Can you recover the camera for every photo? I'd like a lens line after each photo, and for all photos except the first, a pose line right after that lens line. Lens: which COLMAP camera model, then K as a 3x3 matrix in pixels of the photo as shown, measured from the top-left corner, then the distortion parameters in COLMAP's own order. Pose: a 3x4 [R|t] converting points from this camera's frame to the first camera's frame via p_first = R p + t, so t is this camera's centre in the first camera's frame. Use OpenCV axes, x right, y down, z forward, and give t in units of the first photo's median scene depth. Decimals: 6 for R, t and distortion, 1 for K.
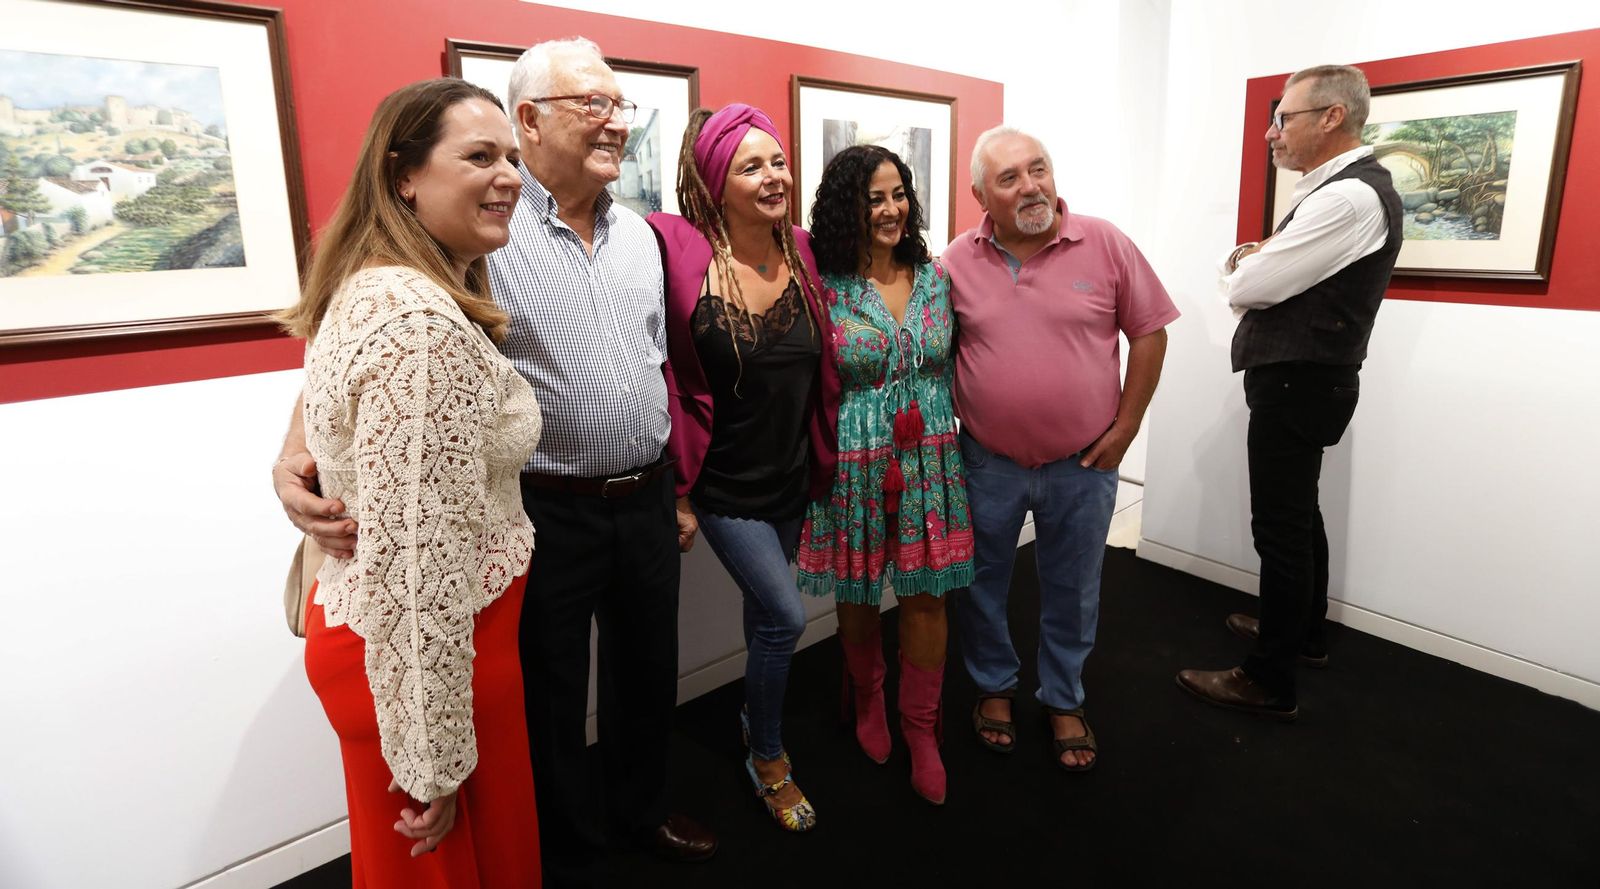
lens RADIAL K [[1011.3, 0, 800.0], [0, 1011.3, 444.5], [0, 0, 1]] dist [0.003068, 0.002748]
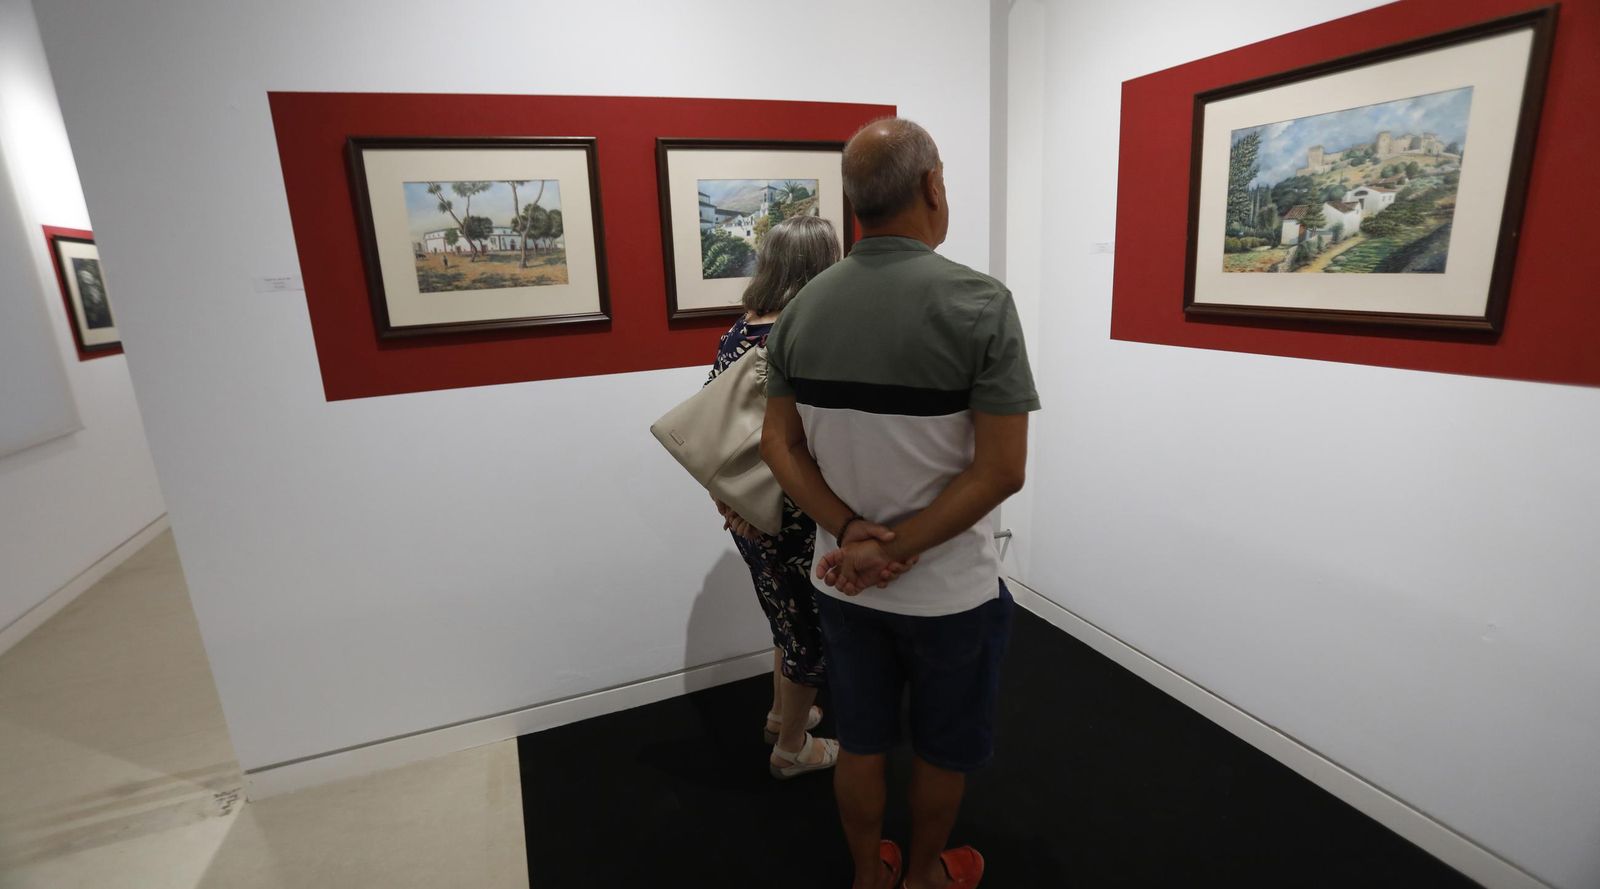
lens RADIAL K [[767.0, 0, 800.0], [0, 767.0, 444.5], [0, 0, 1]] dist [-0.001619, -0.000352]
pose [[-0.408243, 0.247470, -0.878690, 0.542934], [-0.162856, 0.927370, 0.336843, -0.183629], [0.898229, 0.280614, -0.338290, 0.768123]]
